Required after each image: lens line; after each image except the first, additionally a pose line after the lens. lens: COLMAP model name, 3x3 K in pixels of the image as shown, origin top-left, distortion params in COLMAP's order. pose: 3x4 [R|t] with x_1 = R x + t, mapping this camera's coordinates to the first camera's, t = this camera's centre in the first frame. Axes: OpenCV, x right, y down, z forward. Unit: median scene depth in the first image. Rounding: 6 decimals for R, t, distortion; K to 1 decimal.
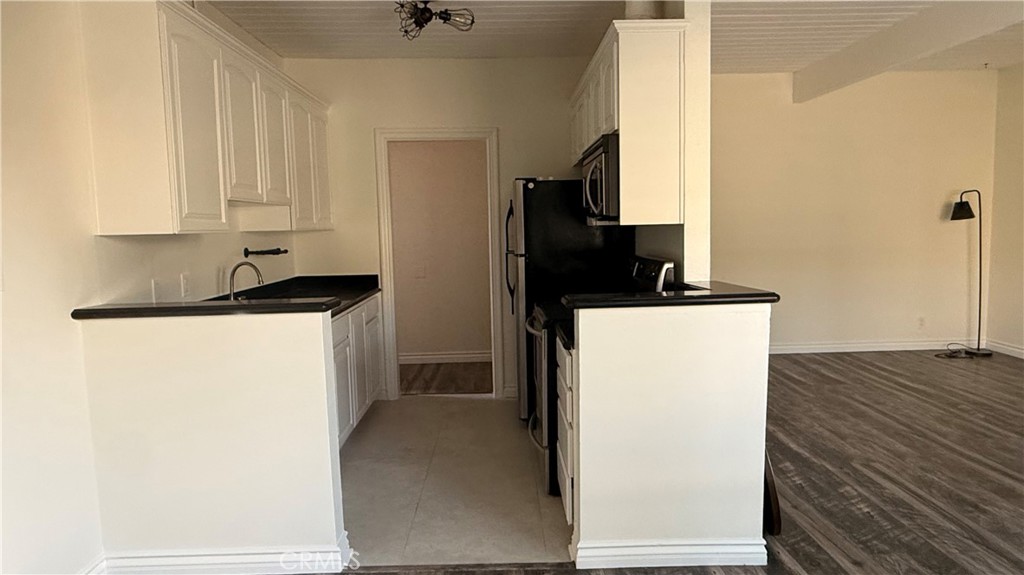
lens RADIAL K [[624.9, 0, 510.3], [0, 624.9, 284.3], [0, 0, 1]] dist [-0.016390, 0.000439]
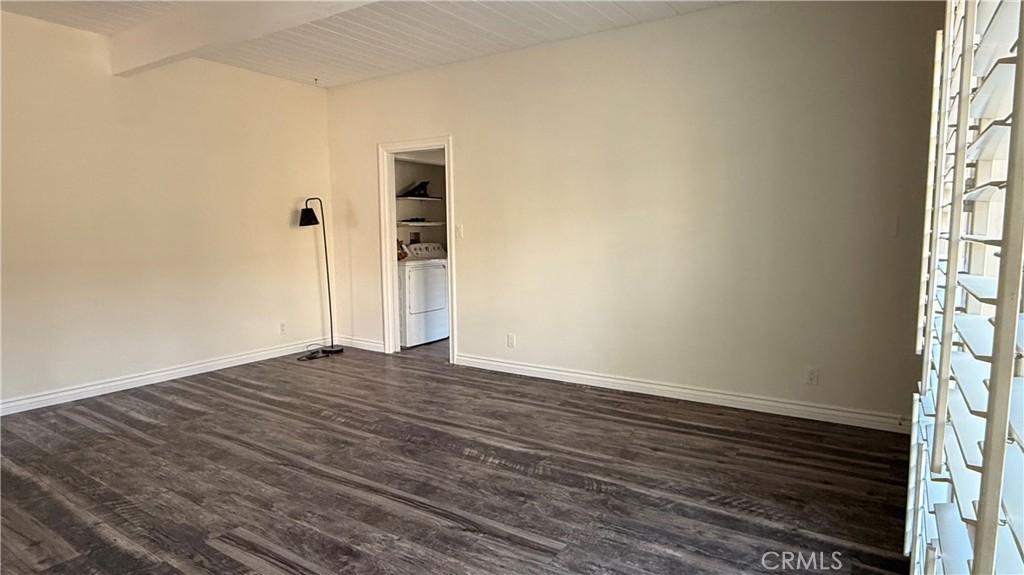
lens RADIAL K [[568.8, 0, 513.8], [0, 568.8, 286.4], [0, 0, 1]] dist [0.002452, -0.000828]
pose [[0.566082, -0.068131, 0.821528, 0.186706], [0.072183, 0.996848, 0.032932, -0.014835], [-0.821182, 0.040658, 0.569216, 0.251192]]
